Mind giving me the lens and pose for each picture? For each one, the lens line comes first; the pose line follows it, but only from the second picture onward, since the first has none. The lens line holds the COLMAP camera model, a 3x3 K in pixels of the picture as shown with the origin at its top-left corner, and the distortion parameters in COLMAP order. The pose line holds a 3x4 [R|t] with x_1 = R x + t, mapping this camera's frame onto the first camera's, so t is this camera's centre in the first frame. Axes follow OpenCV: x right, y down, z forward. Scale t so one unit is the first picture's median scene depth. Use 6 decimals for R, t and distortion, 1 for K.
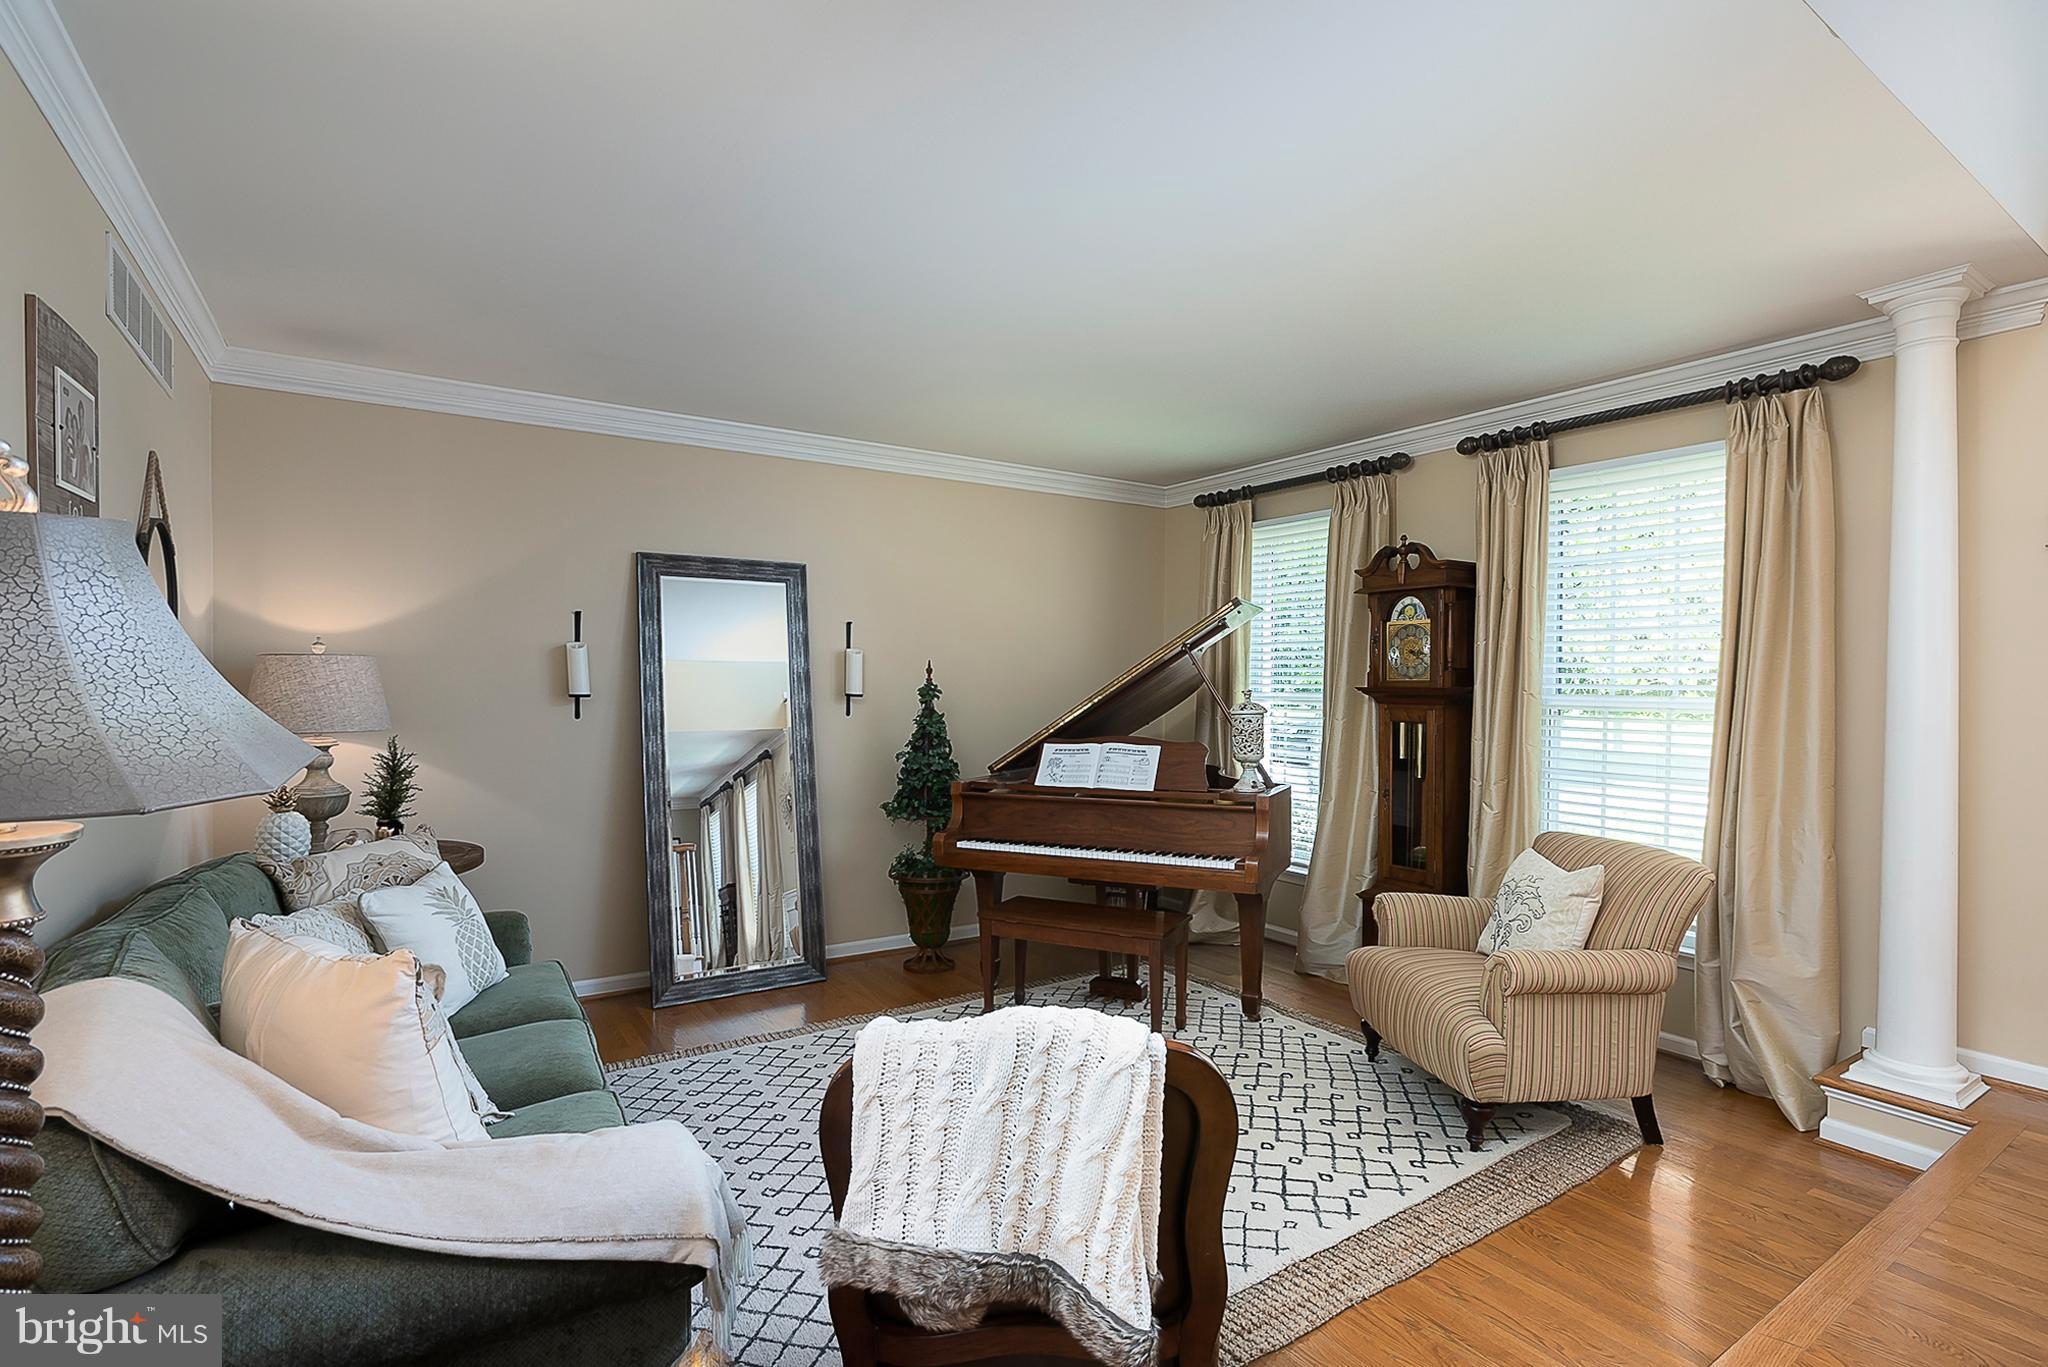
lens RADIAL K [[999.6, 0, 1031.0], [0, 999.6, 684.4], [0, 0, 1]] dist [0.002059, 0.000267]
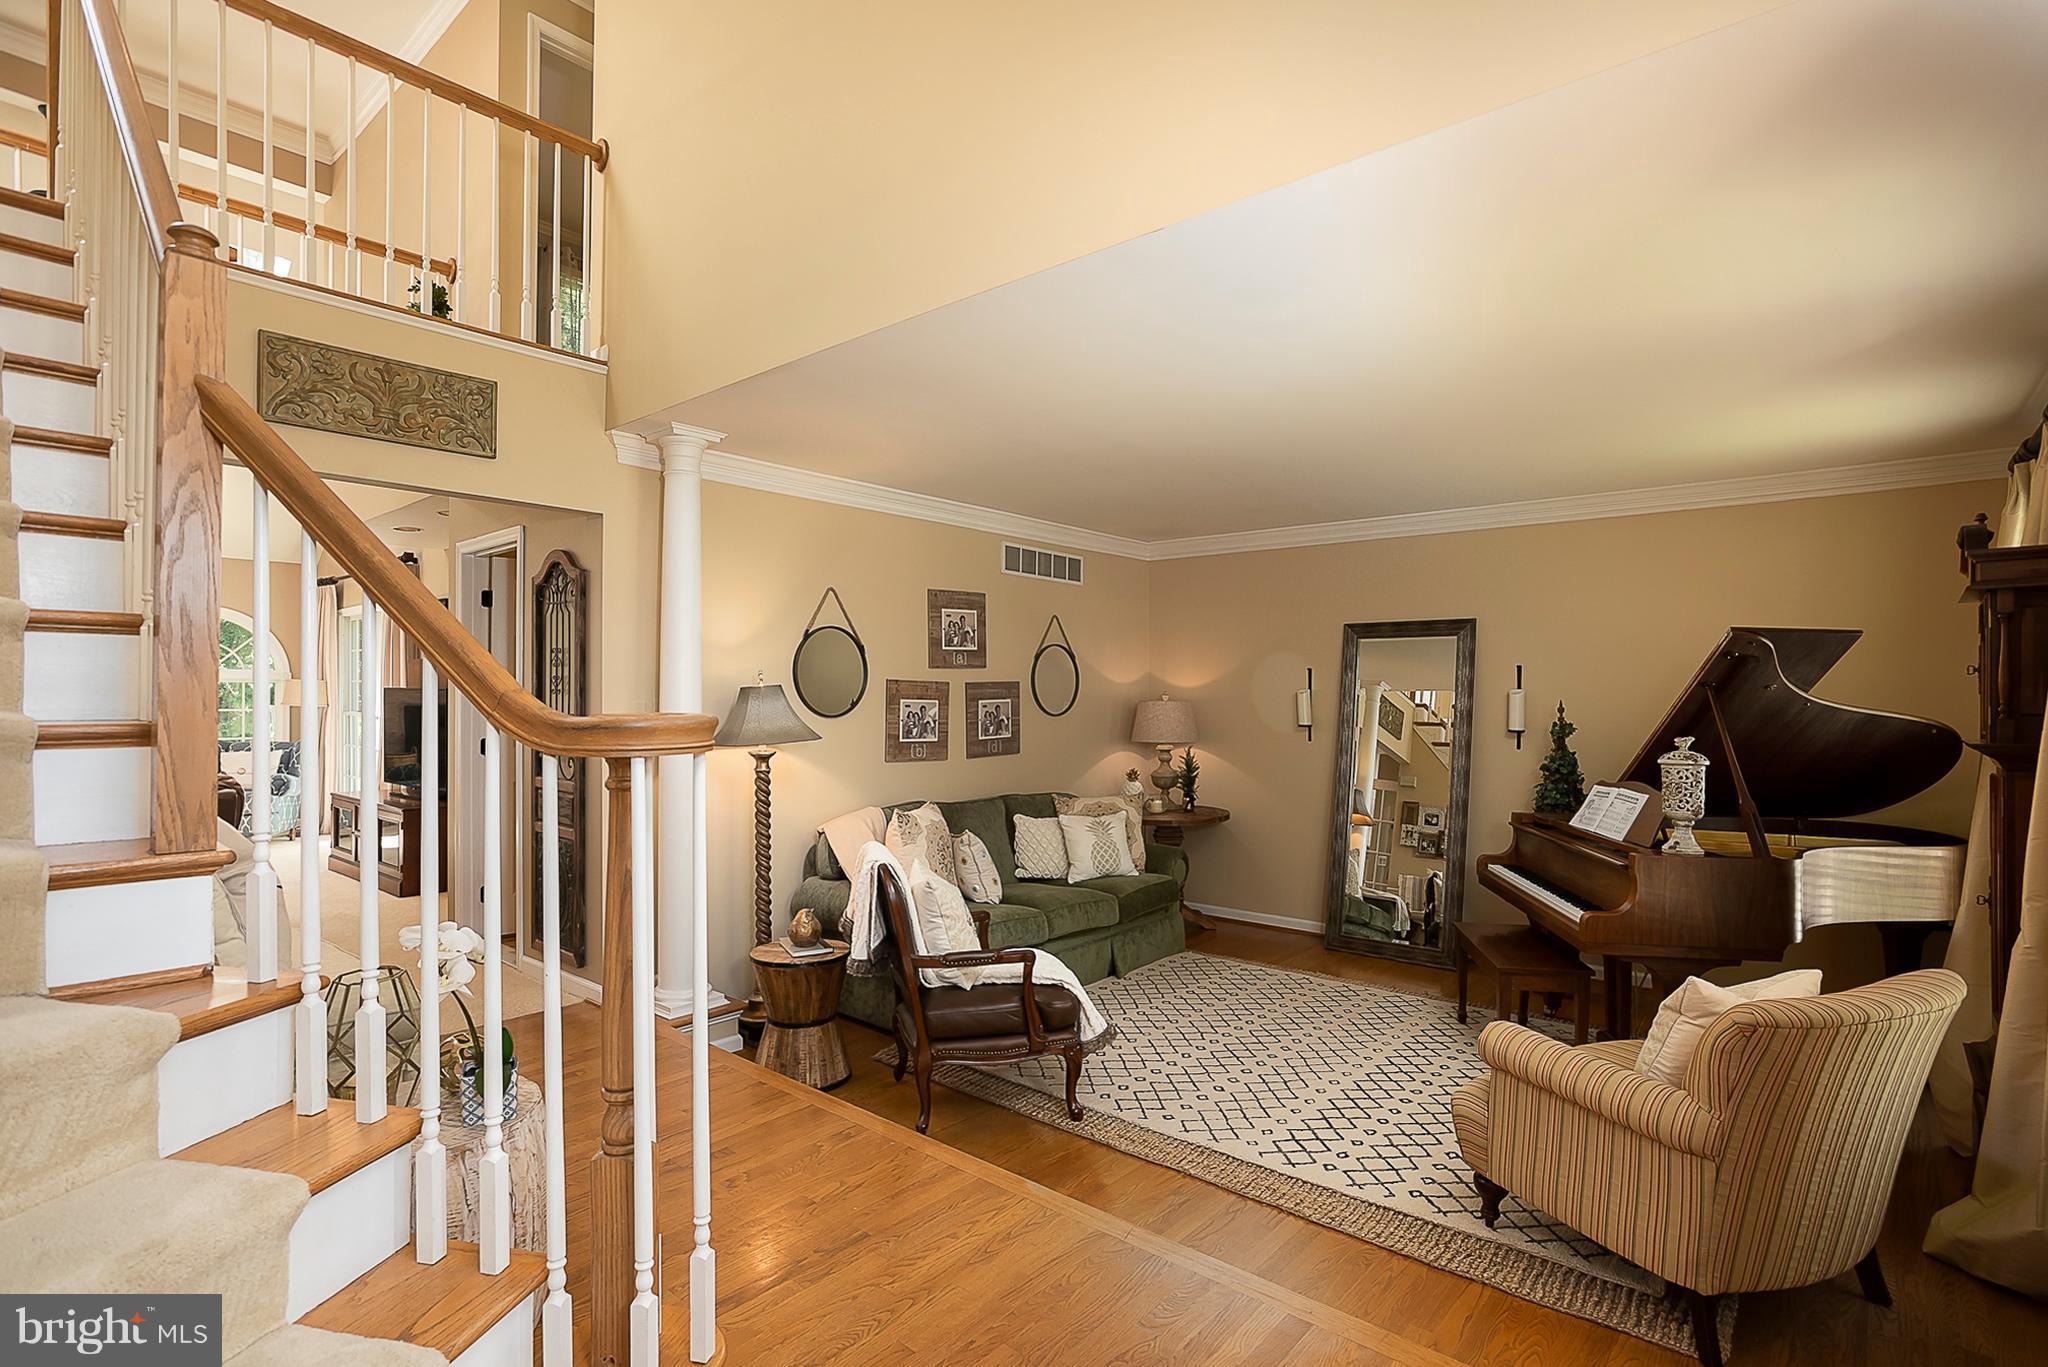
lens RADIAL K [[999.6, 0, 1026.8], [0, 999.6, 691.4], [0, 0, 1]] dist [0.002059, 0.000267]
pose [[0.231493, -0.018193, -0.972667, 0.858493], [-0.014722, 0.999645, -0.022202, -0.001585], [0.972725, 0.019459, 0.231143, 0.245538]]
